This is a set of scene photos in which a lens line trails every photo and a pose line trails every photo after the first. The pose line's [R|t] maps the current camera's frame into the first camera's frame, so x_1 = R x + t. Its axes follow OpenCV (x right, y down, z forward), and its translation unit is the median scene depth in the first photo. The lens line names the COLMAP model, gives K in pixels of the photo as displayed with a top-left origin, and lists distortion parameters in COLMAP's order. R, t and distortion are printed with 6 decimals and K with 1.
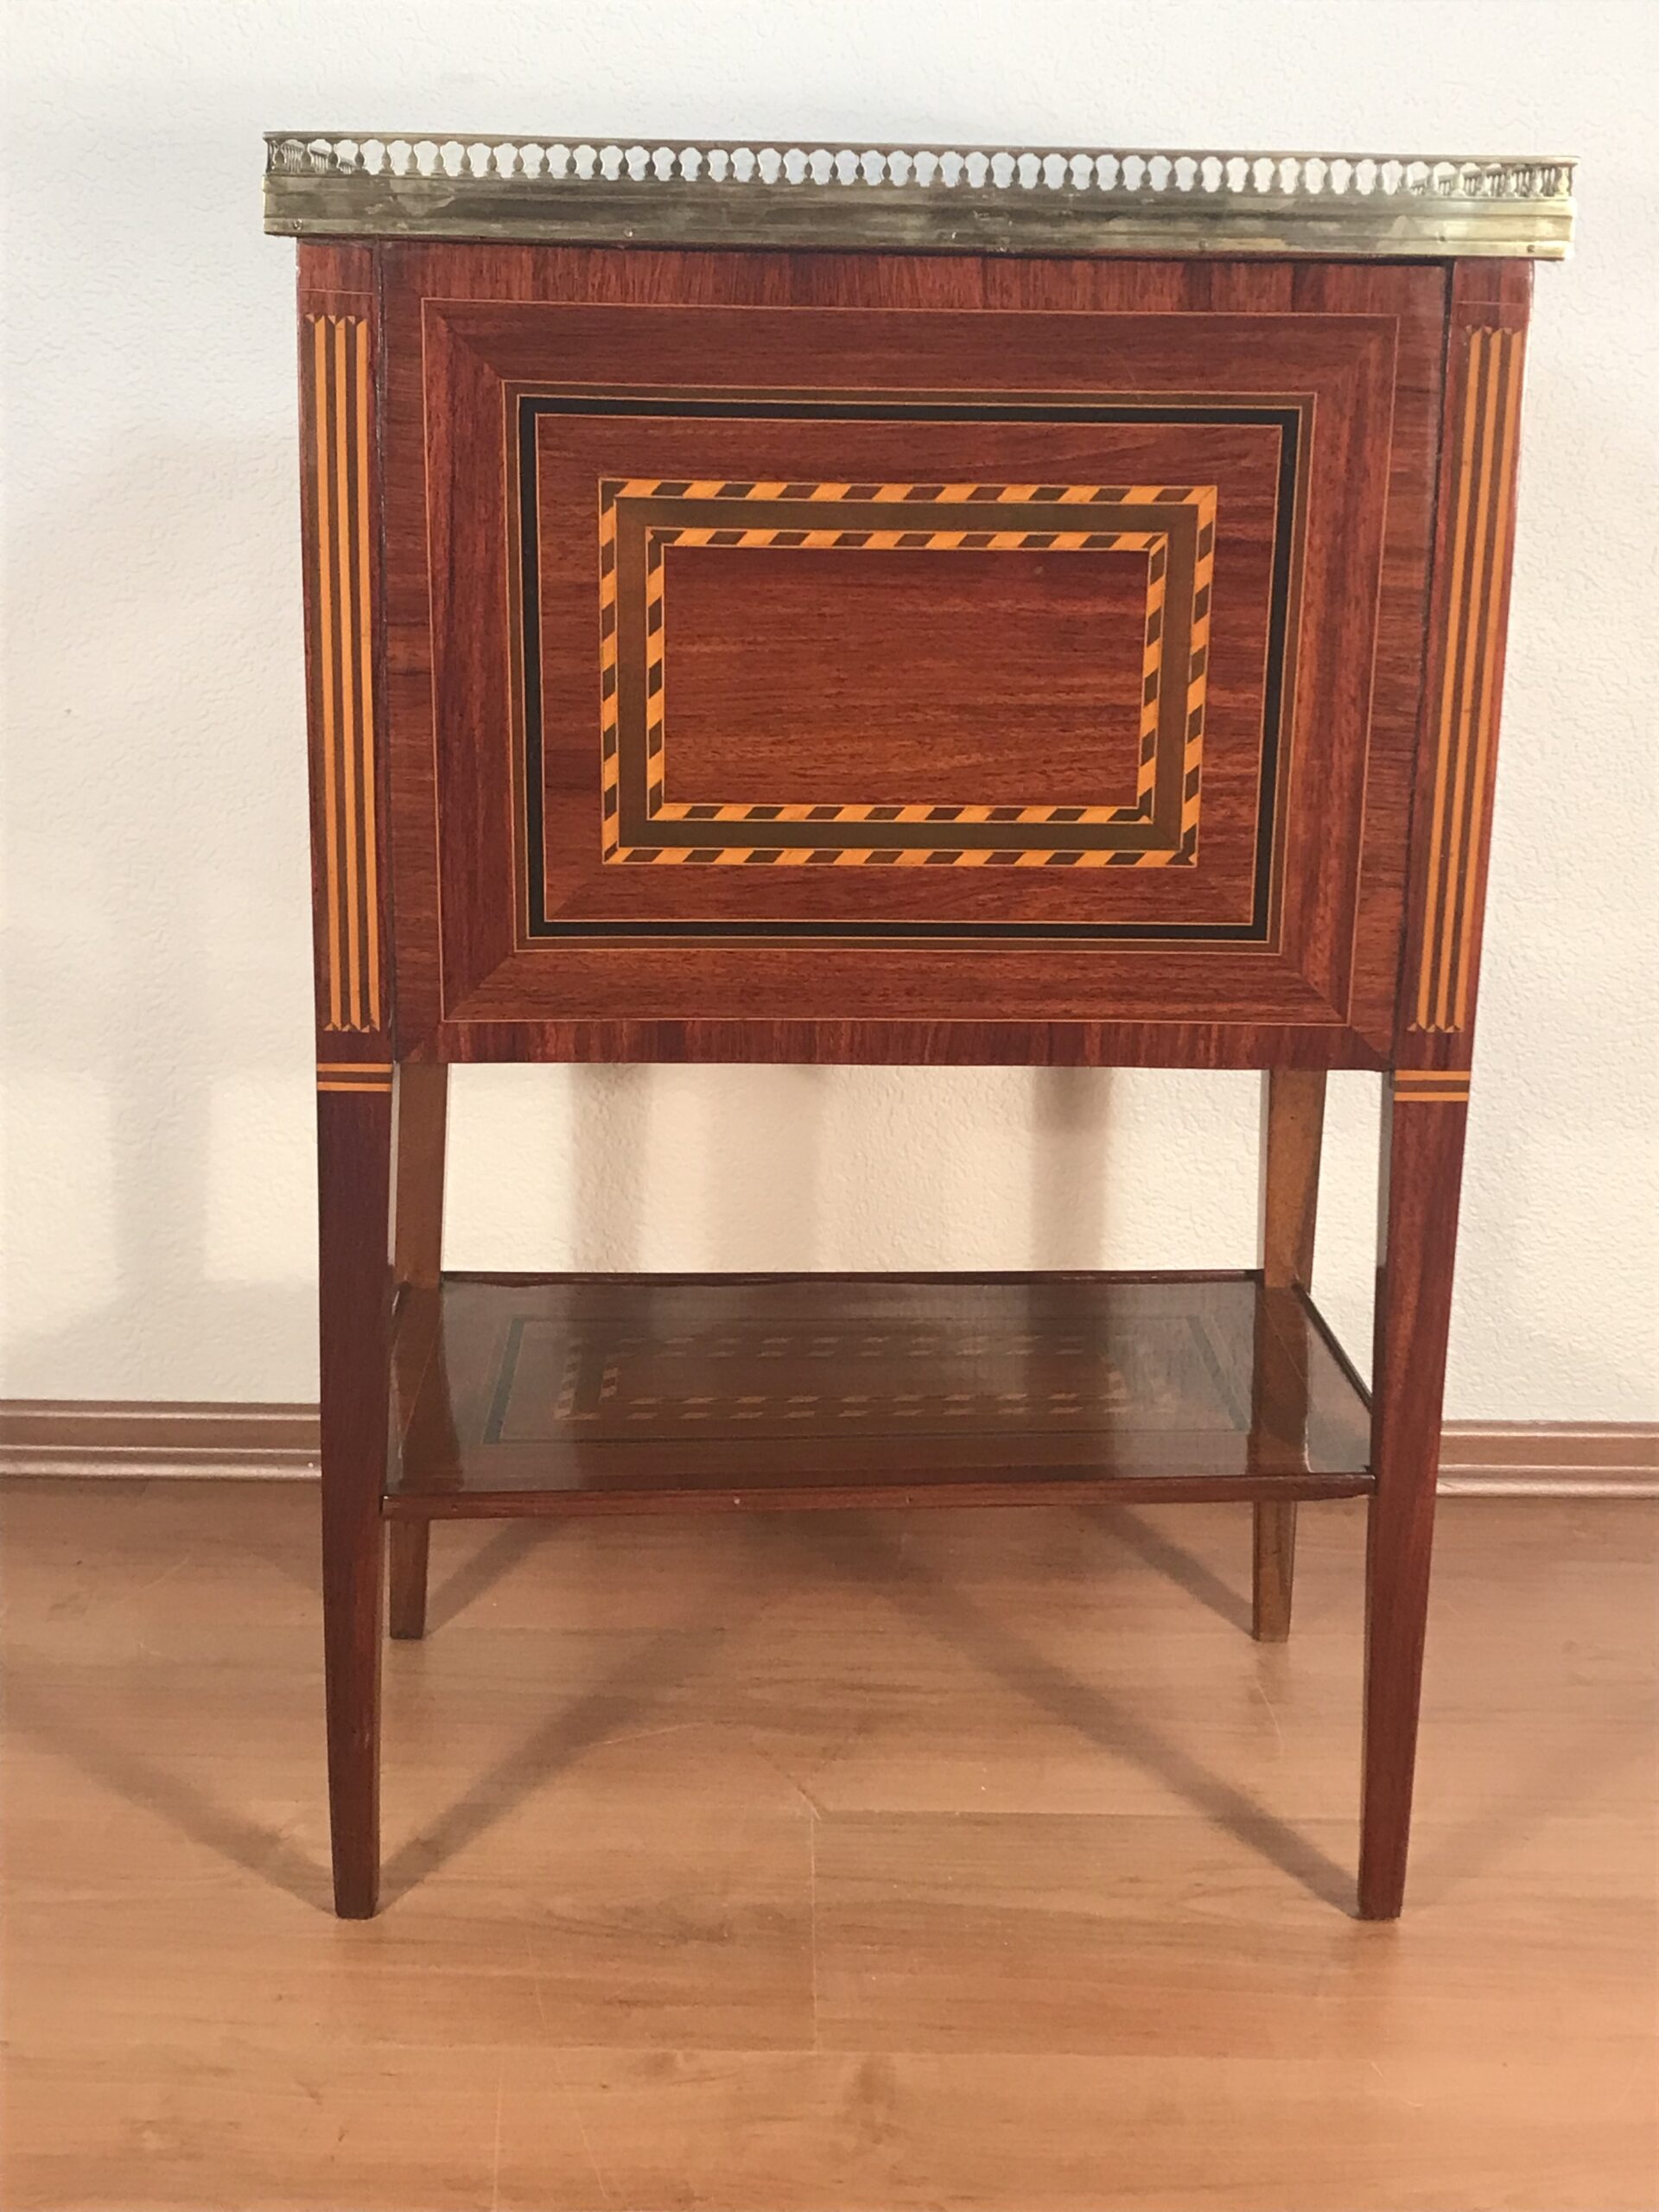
lens RADIAL K [[2985.4, 0, 829.5], [0, 2985.4, 1106.0], [0, 0, 1]] dist [0.230552, -0.880764]
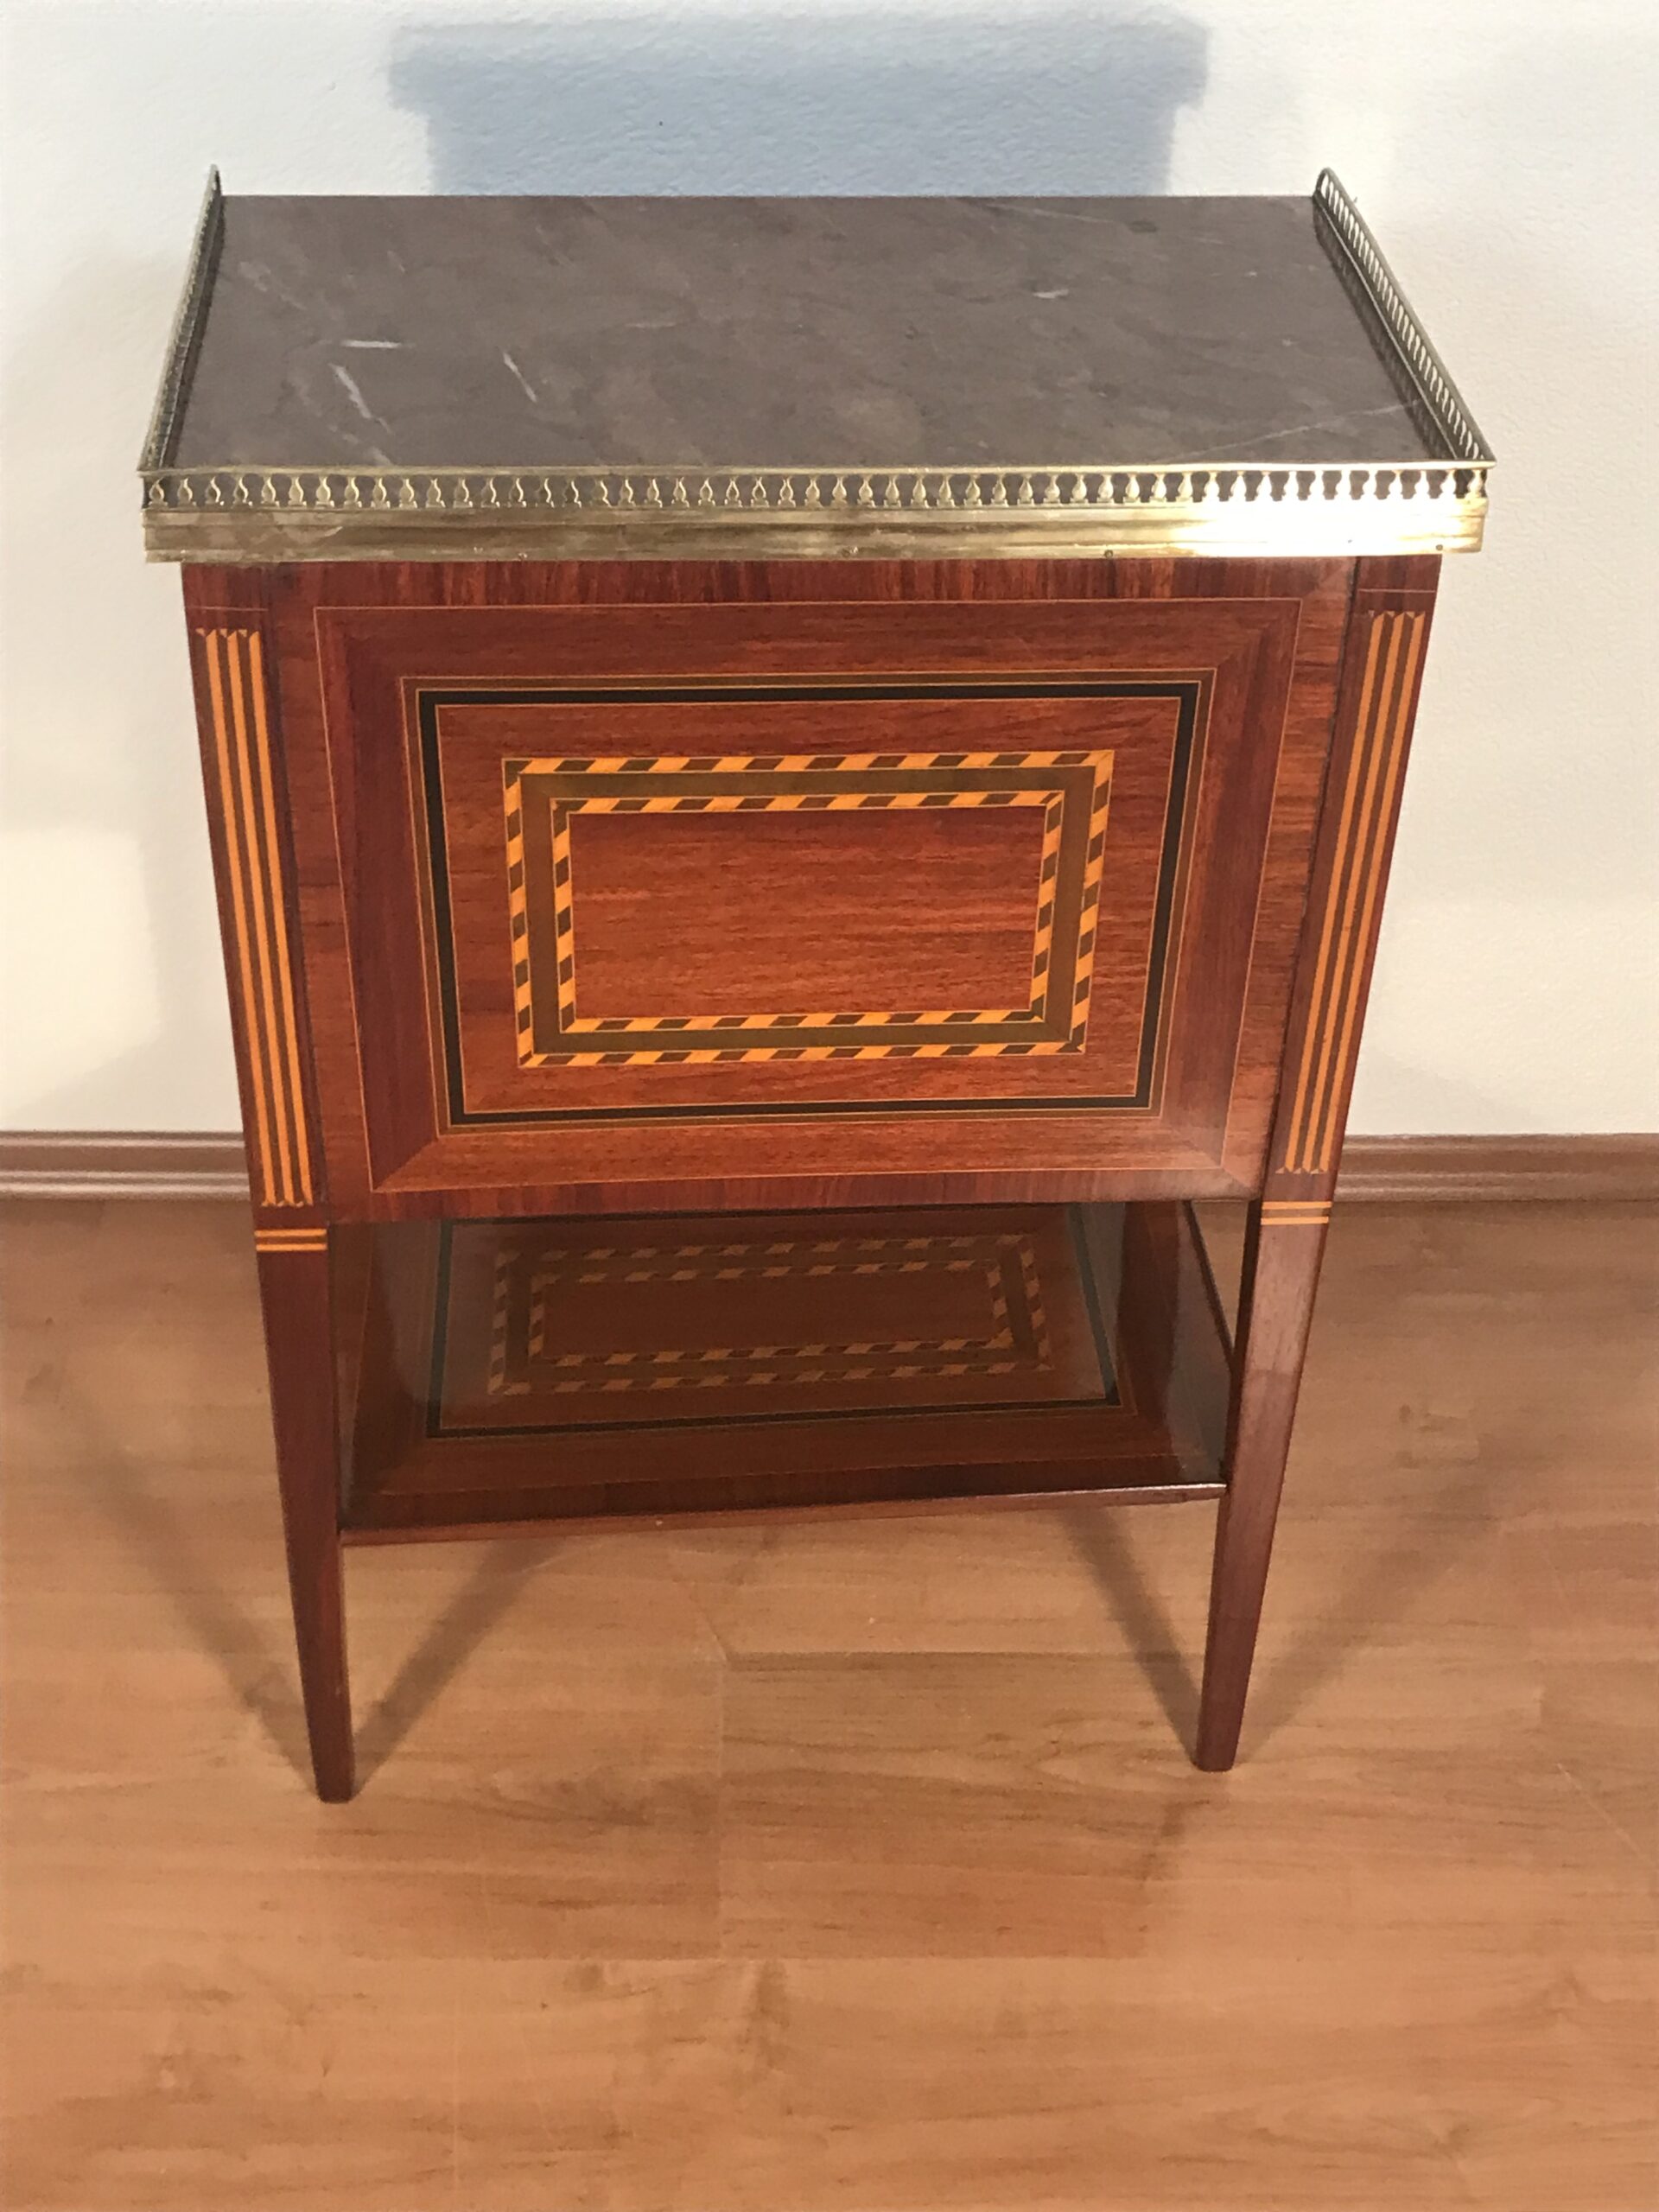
lens RADIAL K [[2994.3, 0, 875.5], [0, 2994.3, 1037.4], [0, 0, 1]] dist [0.289219, -1.183419]
pose [[0.999386, 0.004025, 0.034797, 0.013226], [-0.016831, 0.926373, 0.376230, -0.494047], [-0.030721, -0.376585, 0.925873, 0.029154]]
